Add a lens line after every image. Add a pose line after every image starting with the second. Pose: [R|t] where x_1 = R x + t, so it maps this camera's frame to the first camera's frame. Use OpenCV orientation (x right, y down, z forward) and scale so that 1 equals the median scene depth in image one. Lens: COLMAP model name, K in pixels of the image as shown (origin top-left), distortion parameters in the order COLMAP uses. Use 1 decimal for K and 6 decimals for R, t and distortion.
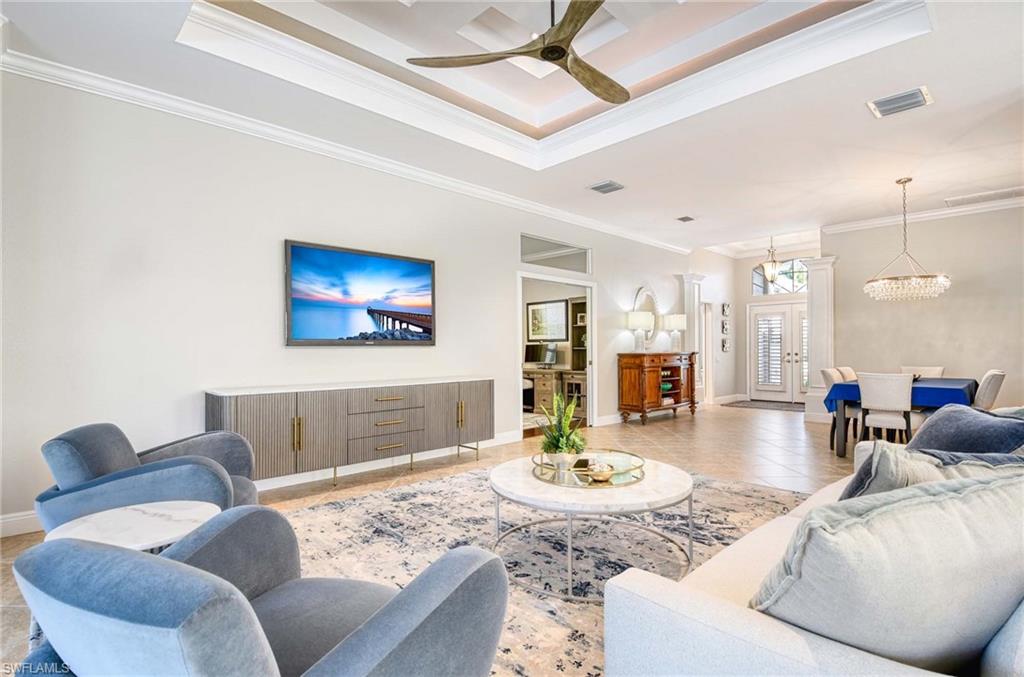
lens RADIAL K [[493.1, 0, 512.3], [0, 493.1, 349.1], [0, 0, 1]] dist [-0.000308, -0.000748]
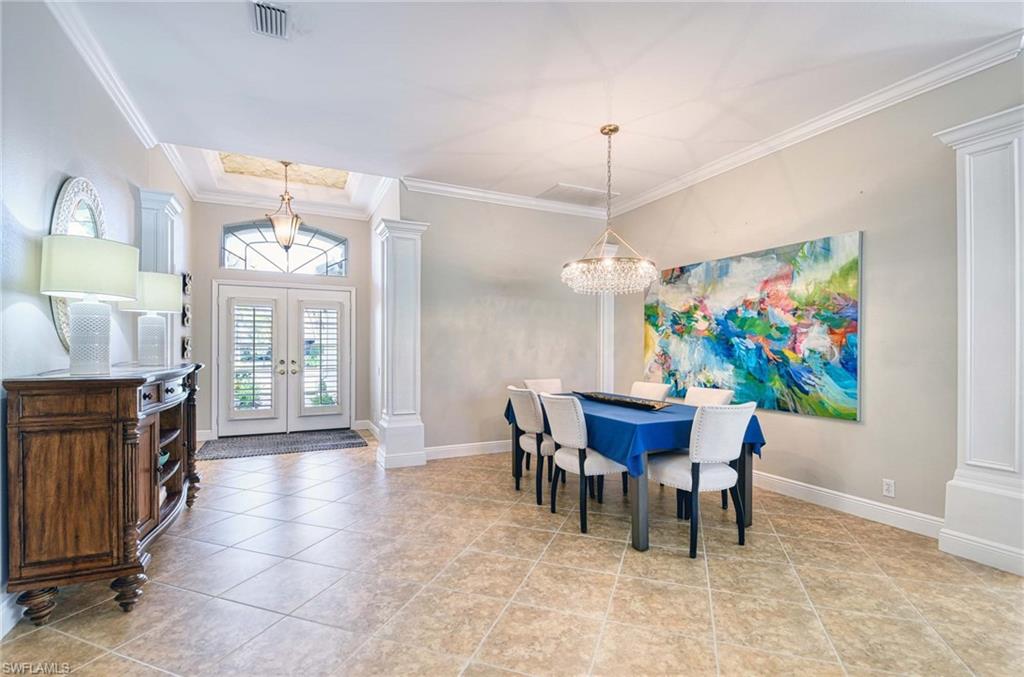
lens RADIAL K [[470.1, 0, 514.3], [0, 470.1, 350.1], [0, 0, 1]] dist [0.021527, -0.026237]
pose [[0.320107, 0.004253, 0.947372, 0.104018], [-0.007146, 0.999972, -0.002074, -0.015253], [-0.947354, -0.006106, 0.320129, 1.073613]]
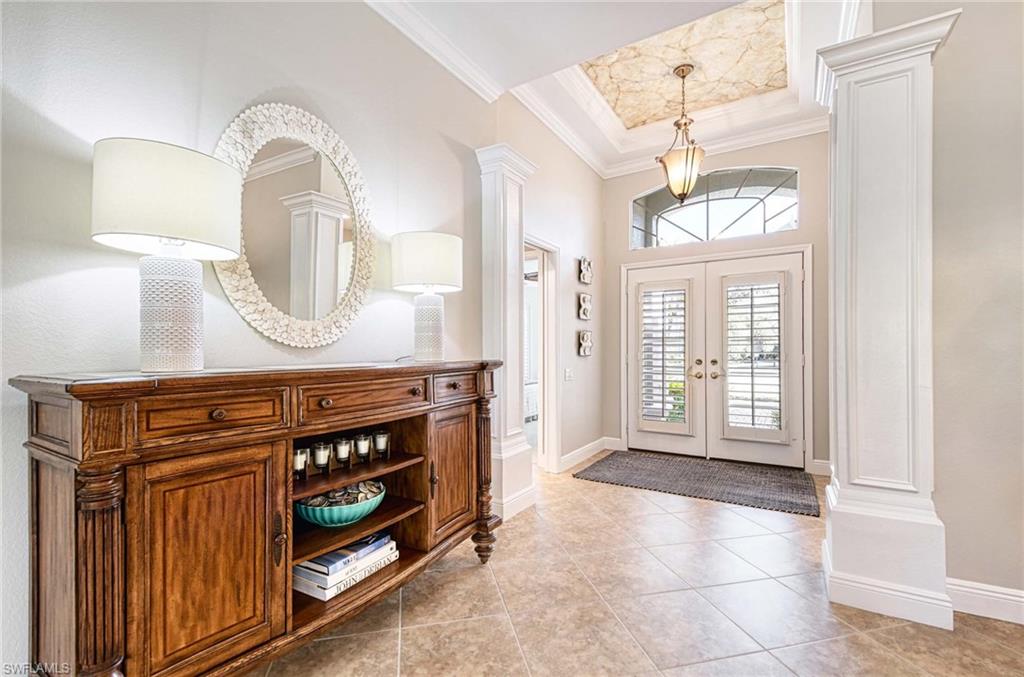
lens RADIAL K [[454.1, 0, 511.7], [0, 454.1, 350.2], [0, 0, 1]] dist [0.024685, -0.000190]
pose [[0.970874, 0.002924, 0.239571, 0.571629], [-0.003138, 0.999995, 0.000512, -0.002861], [-0.239568, -0.001249, 0.970879, 1.296849]]
